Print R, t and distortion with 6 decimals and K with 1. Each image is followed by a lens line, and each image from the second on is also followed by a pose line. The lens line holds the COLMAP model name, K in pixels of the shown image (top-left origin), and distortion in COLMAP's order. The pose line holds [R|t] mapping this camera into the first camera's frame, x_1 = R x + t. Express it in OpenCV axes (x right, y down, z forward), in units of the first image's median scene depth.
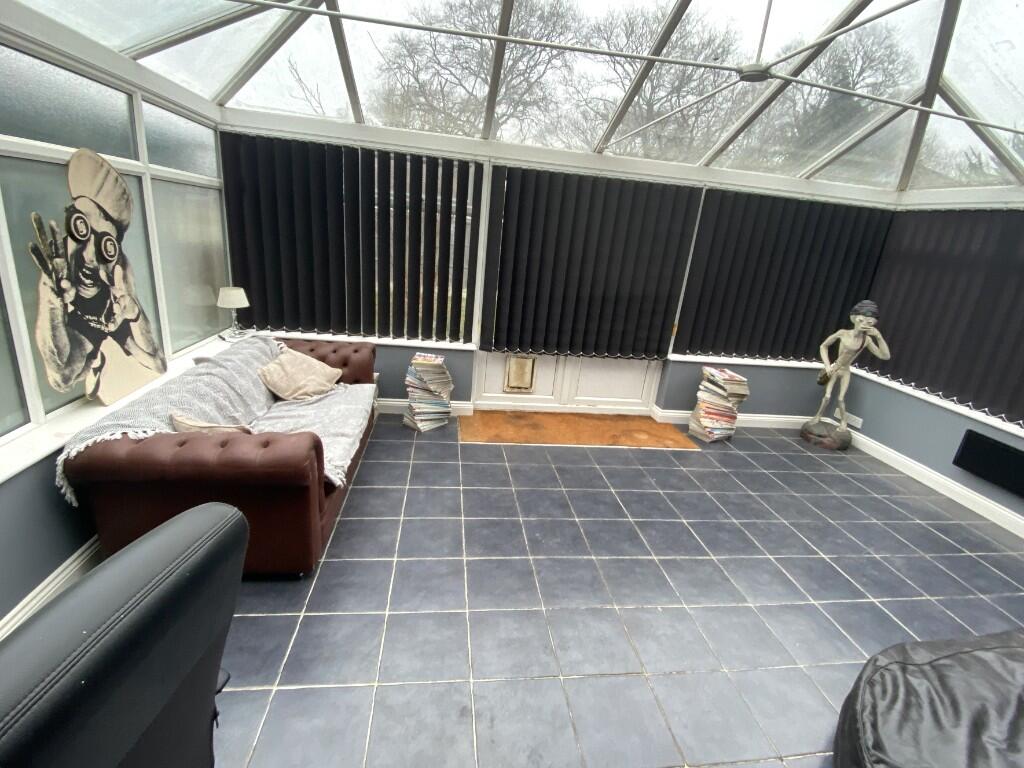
lens RADIAL K [[477.7, 0, 515.8], [0, 477.7, 383.5], [0, 0, 1]] dist [-0.002783, -0.001293]
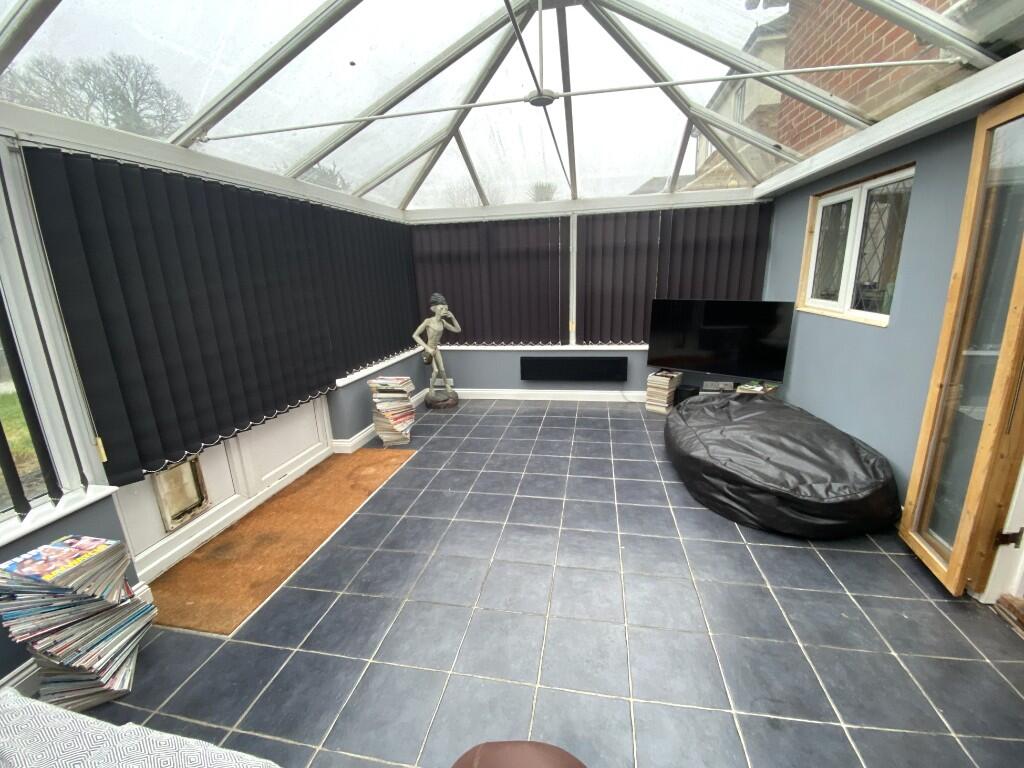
lens RADIAL K [[426.5, 0, 514.8], [0, 426.5, 379.8], [0, 0, 1]] dist [0.009723, -0.002429]
pose [[0.300561, -0.325290, 0.896577, -0.345662], [0.346450, 0.913067, 0.215132, -0.133868], [-0.888615, 0.245959, 0.387129, 0.401329]]
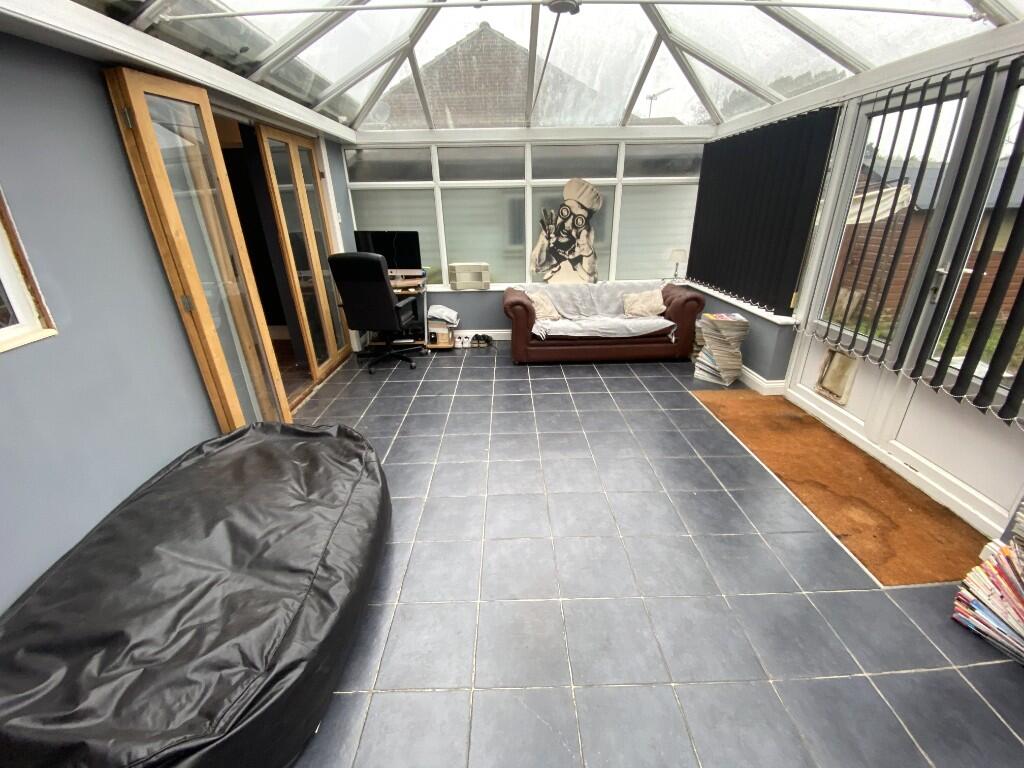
lens RADIAL K [[426.5, 0, 517.9], [0, 426.5, 381.0], [0, 0, 1]] dist [0.009723, -0.002429]
pose [[-0.115669, 0.290275, -0.949927, 0.793304], [-0.288296, 0.905367, 0.311763, -0.085417], [0.950529, 0.309921, -0.021038, 0.587973]]
